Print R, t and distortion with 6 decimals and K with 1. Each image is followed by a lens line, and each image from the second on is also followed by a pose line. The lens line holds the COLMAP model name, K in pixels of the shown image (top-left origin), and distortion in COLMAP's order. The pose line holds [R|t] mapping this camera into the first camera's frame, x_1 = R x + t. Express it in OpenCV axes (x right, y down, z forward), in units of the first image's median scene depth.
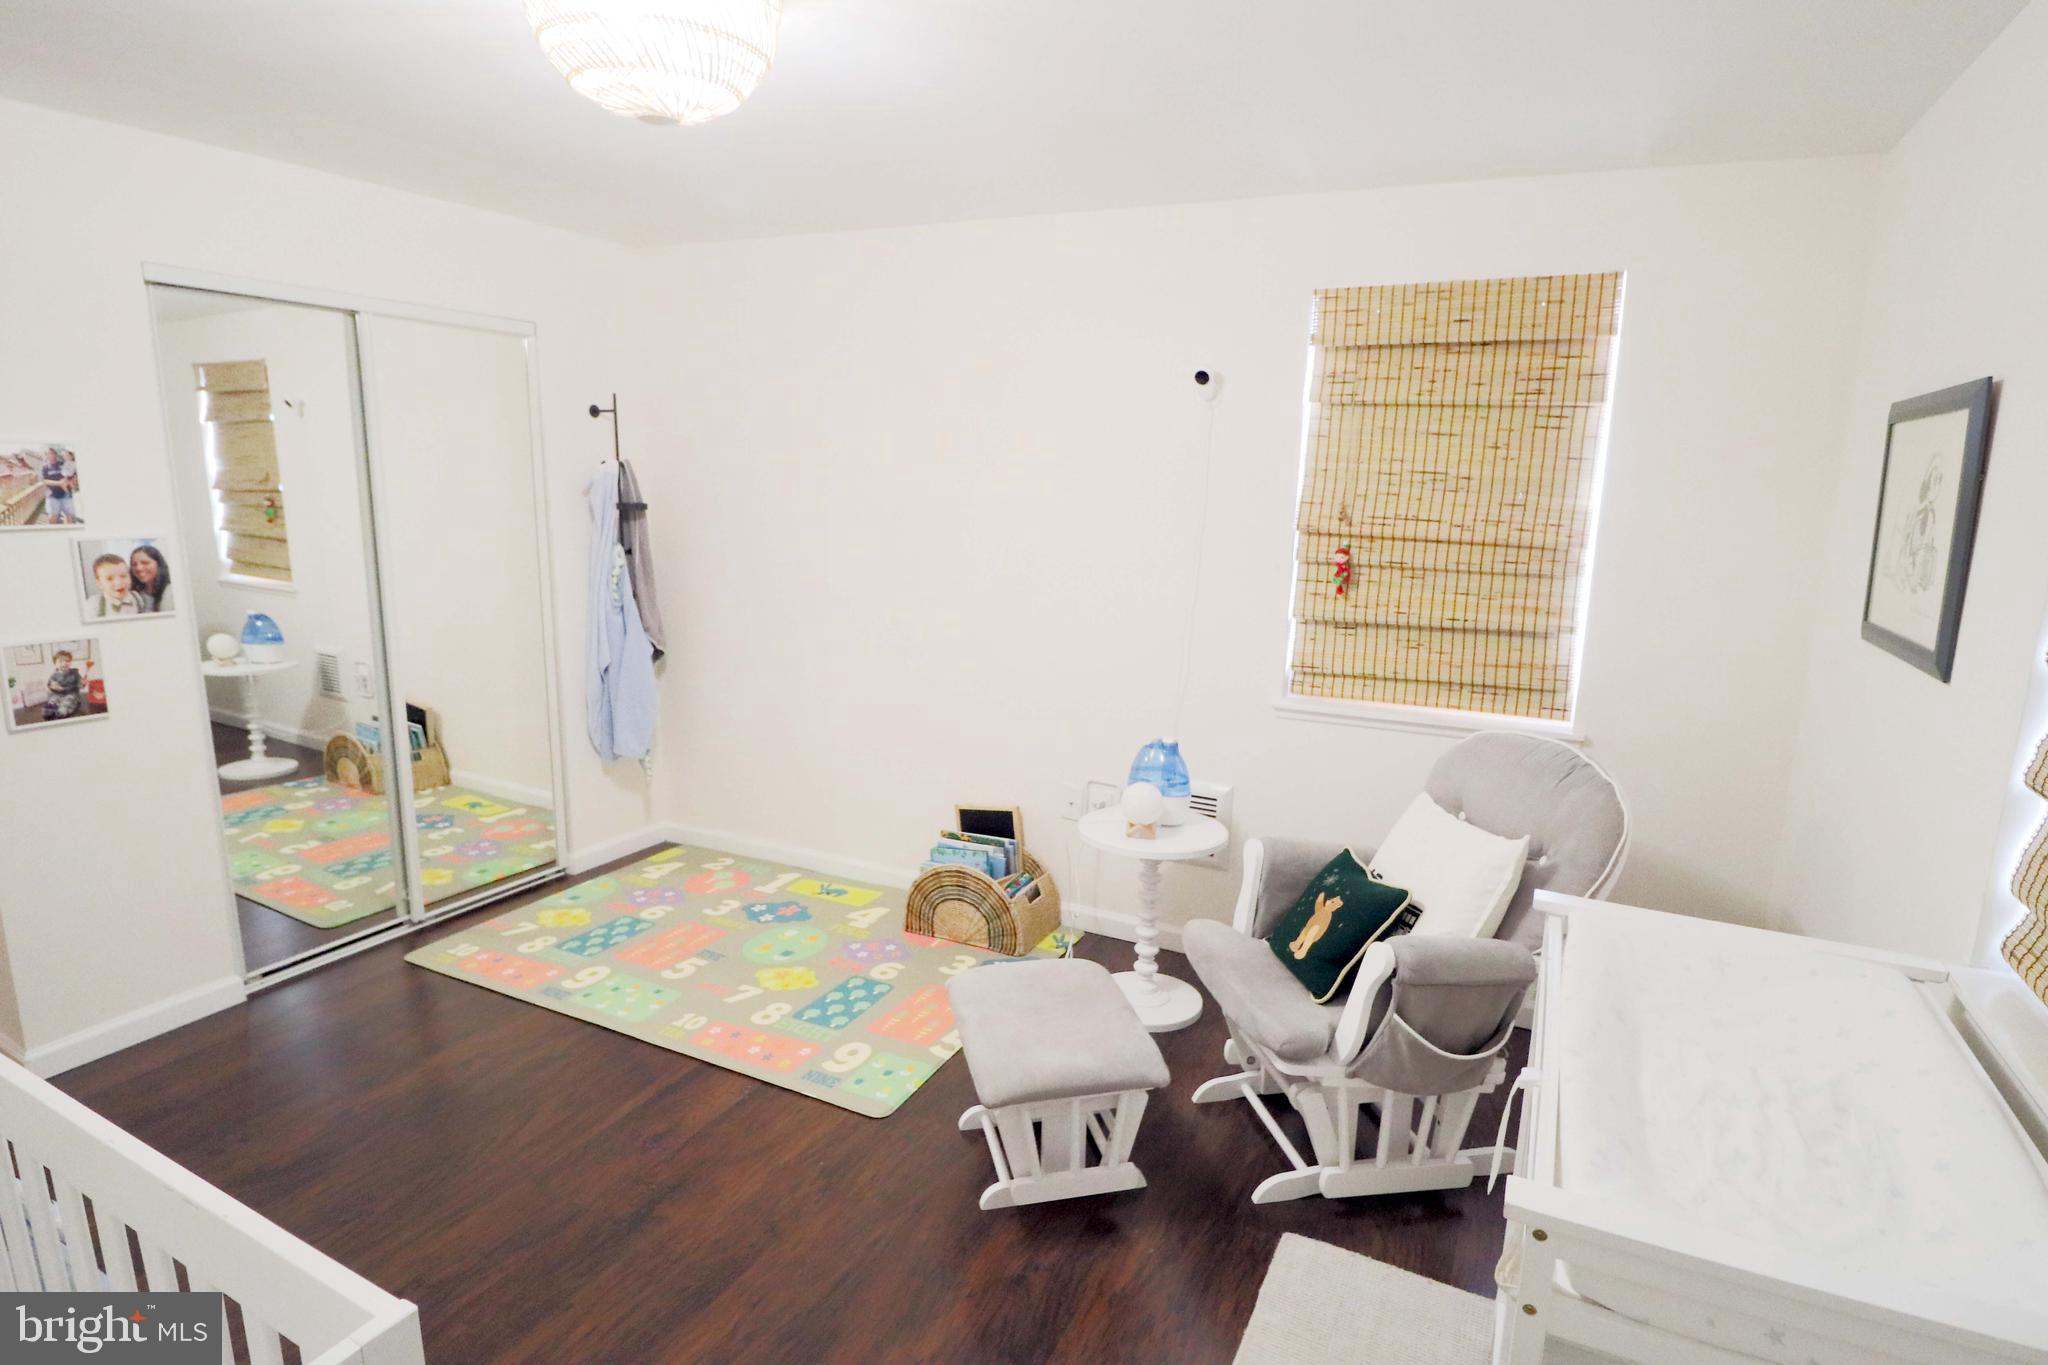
lens RADIAL K [[1049.4, 0, 1024.0], [0, 1049.4, 682.5], [0, 0, 1]] dist [0.013985, 0.000179]
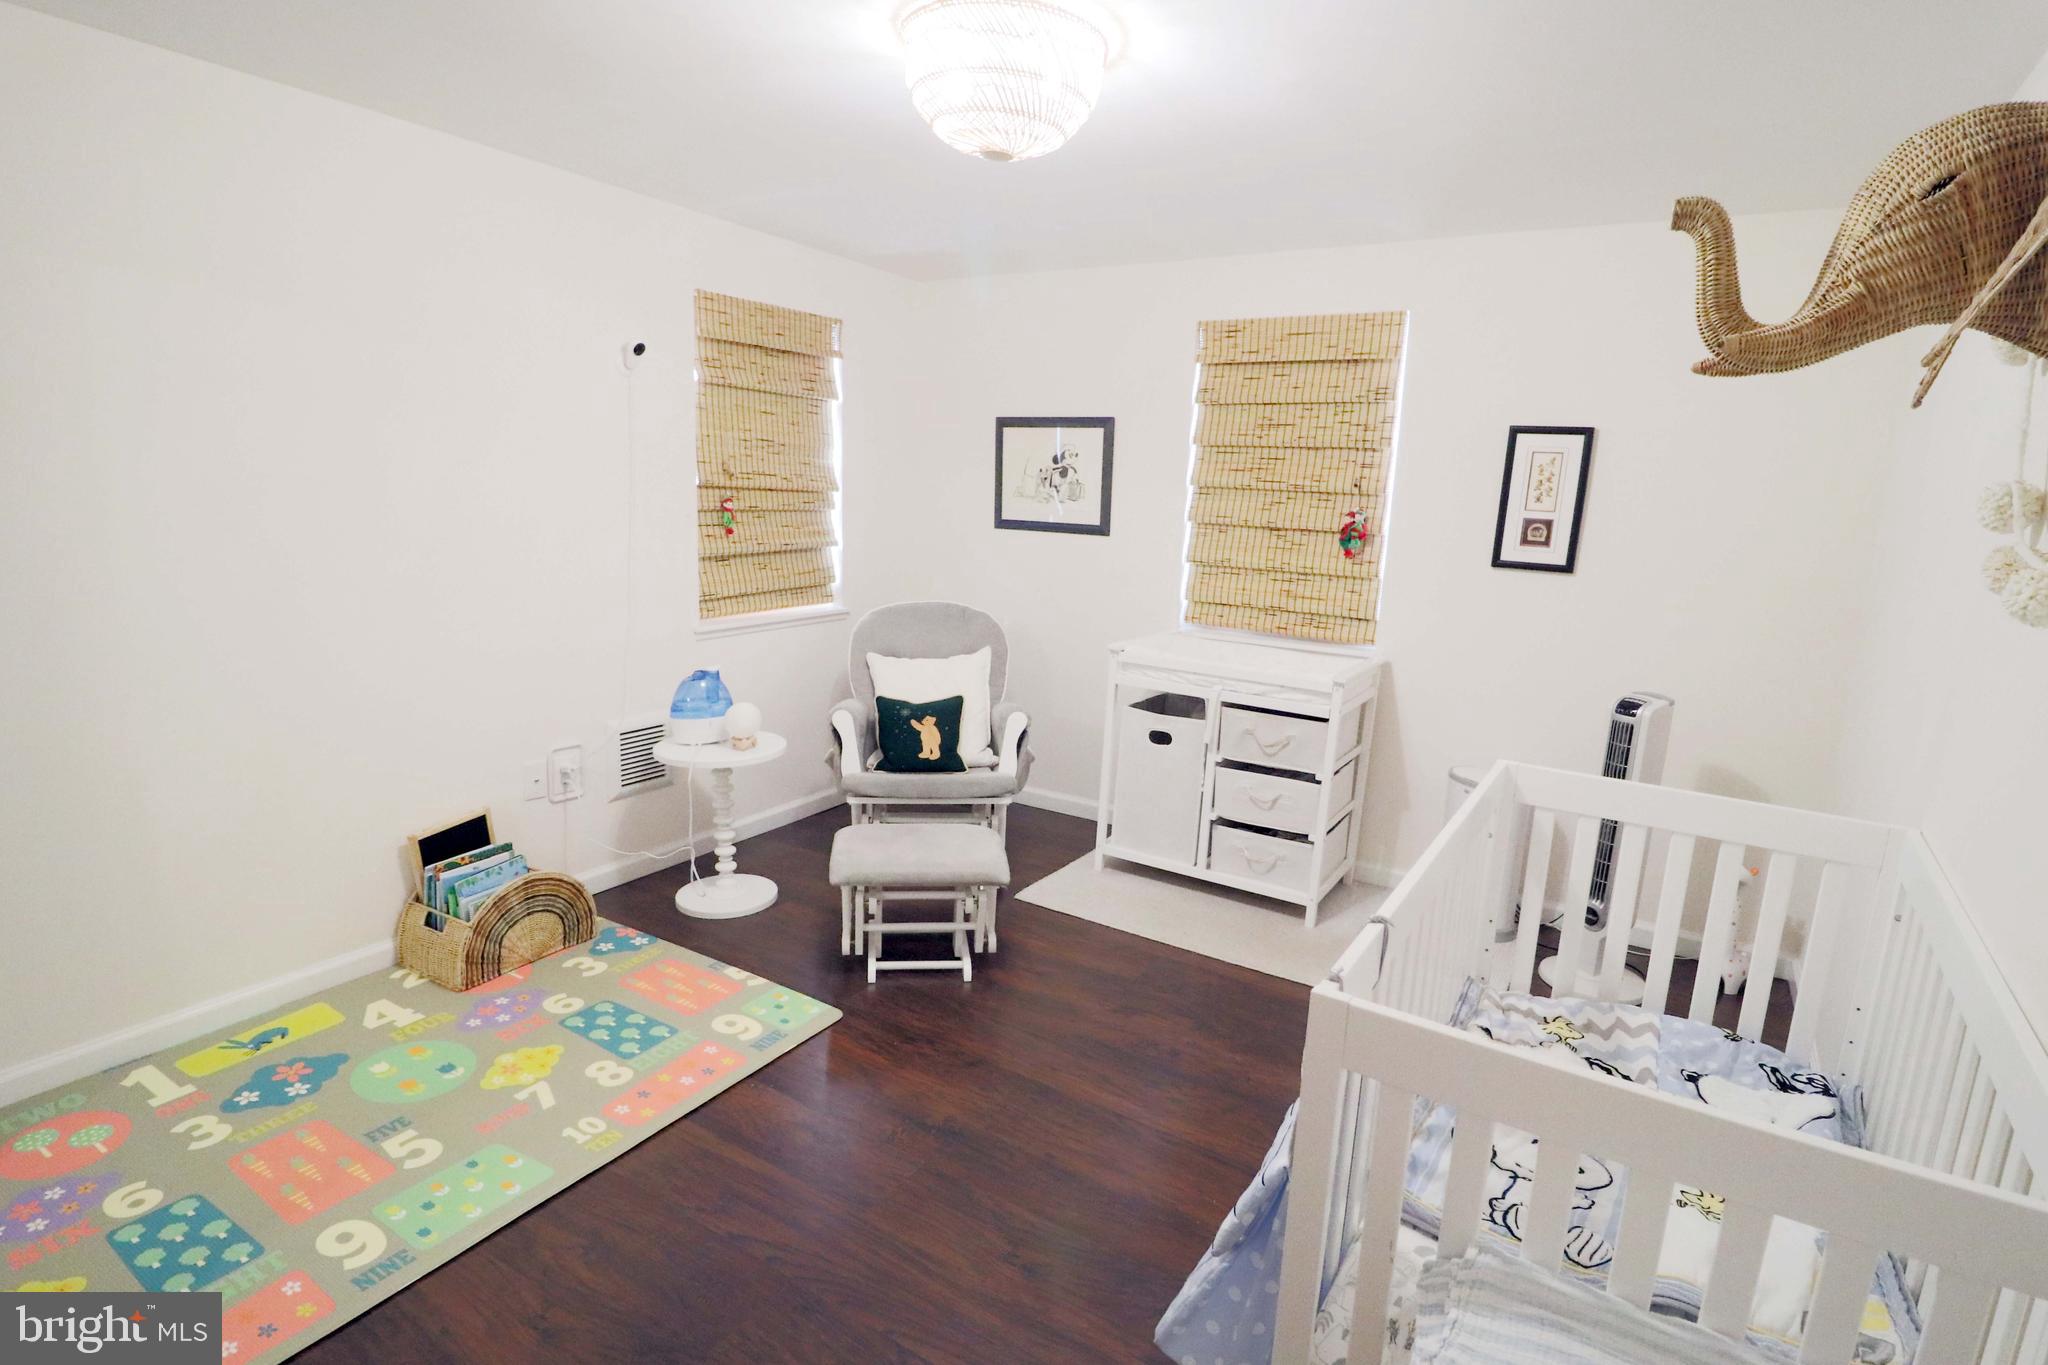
lens RADIAL K [[972.2, 0, 1024.0], [0, 972.2, 682.5], [0, 0, 1]] dist [-0.022092, -0.000248]
pose [[0.122129, -0.220016, 0.967821, -0.862478], [0.158775, 0.966893, 0.199769, -0.090021], [-0.979732, 0.129268, 0.153019, 0.500554]]
